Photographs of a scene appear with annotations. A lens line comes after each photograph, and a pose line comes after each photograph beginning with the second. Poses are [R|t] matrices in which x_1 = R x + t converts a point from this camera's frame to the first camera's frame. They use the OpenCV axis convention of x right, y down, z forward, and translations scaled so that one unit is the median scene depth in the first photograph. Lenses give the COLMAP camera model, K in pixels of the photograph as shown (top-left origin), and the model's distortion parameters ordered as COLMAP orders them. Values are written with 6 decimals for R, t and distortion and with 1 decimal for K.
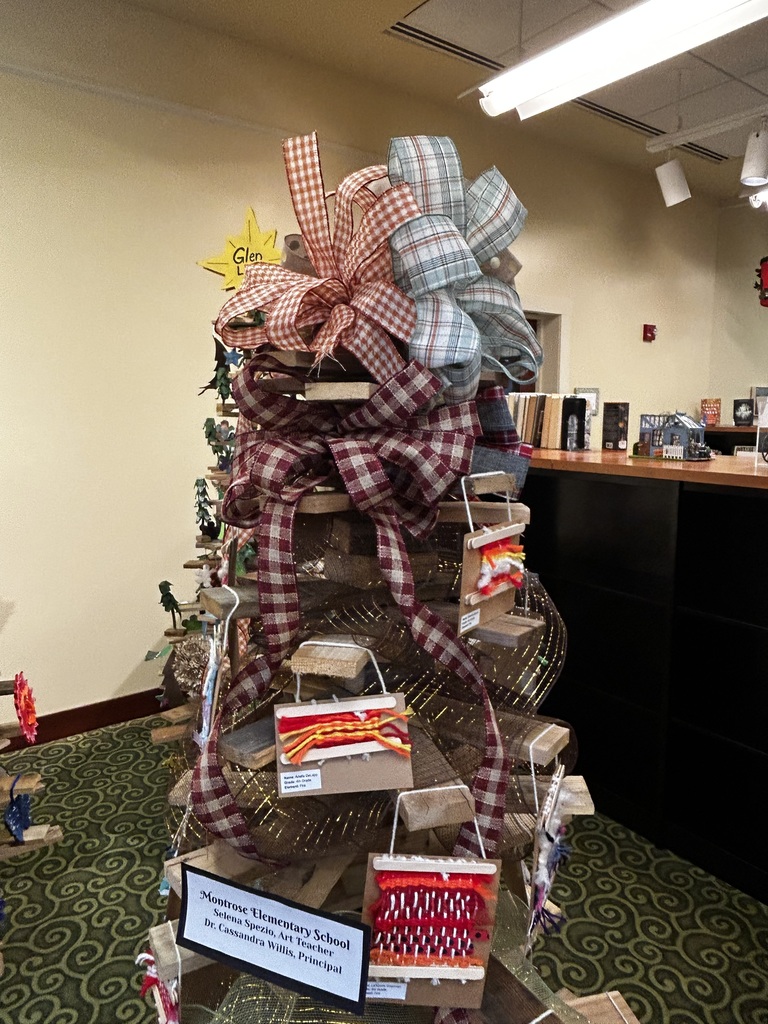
lens RADIAL K [[692.3, 0, 384.6], [0, 692.3, 515.9], [0, 0, 1]] dist [0.027865, -0.017896]
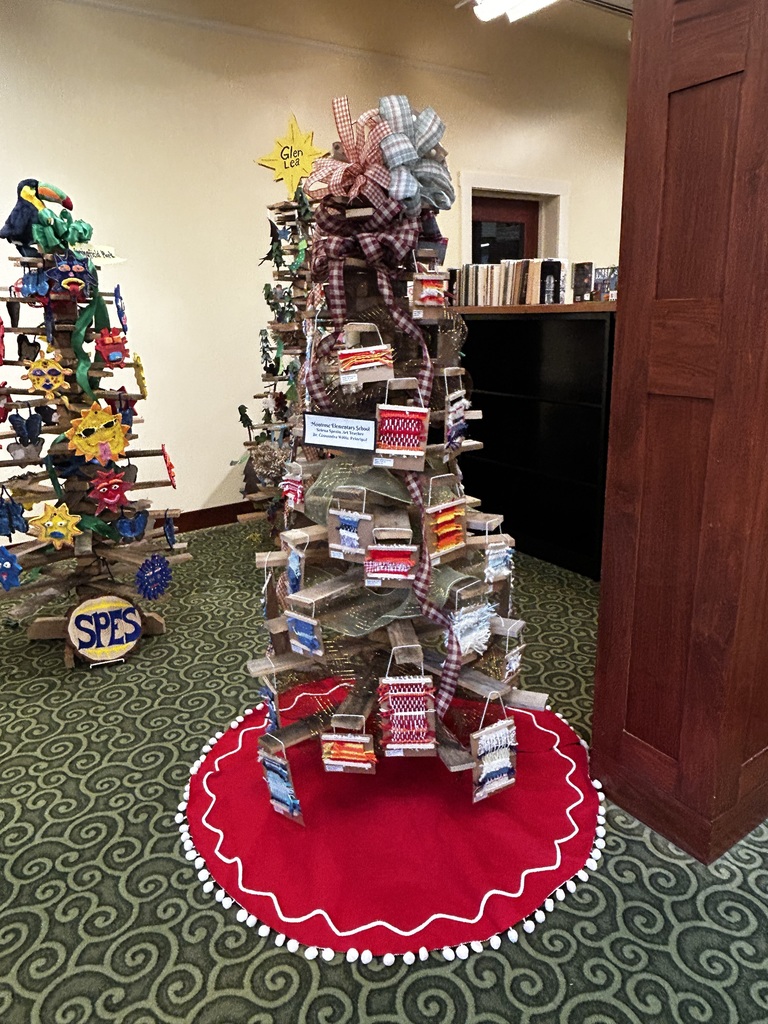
lens RADIAL K [[692.3, 0, 382.3], [0, 692.3, 511.3], [0, 0, 1]] dist [0.027865, -0.017896]
pose [[0.998571, -0.016704, -0.050761, 0.110985], [0.022909, 0.991991, 0.124210, 0.523340], [0.048280, -0.125196, 0.990957, -1.440166]]
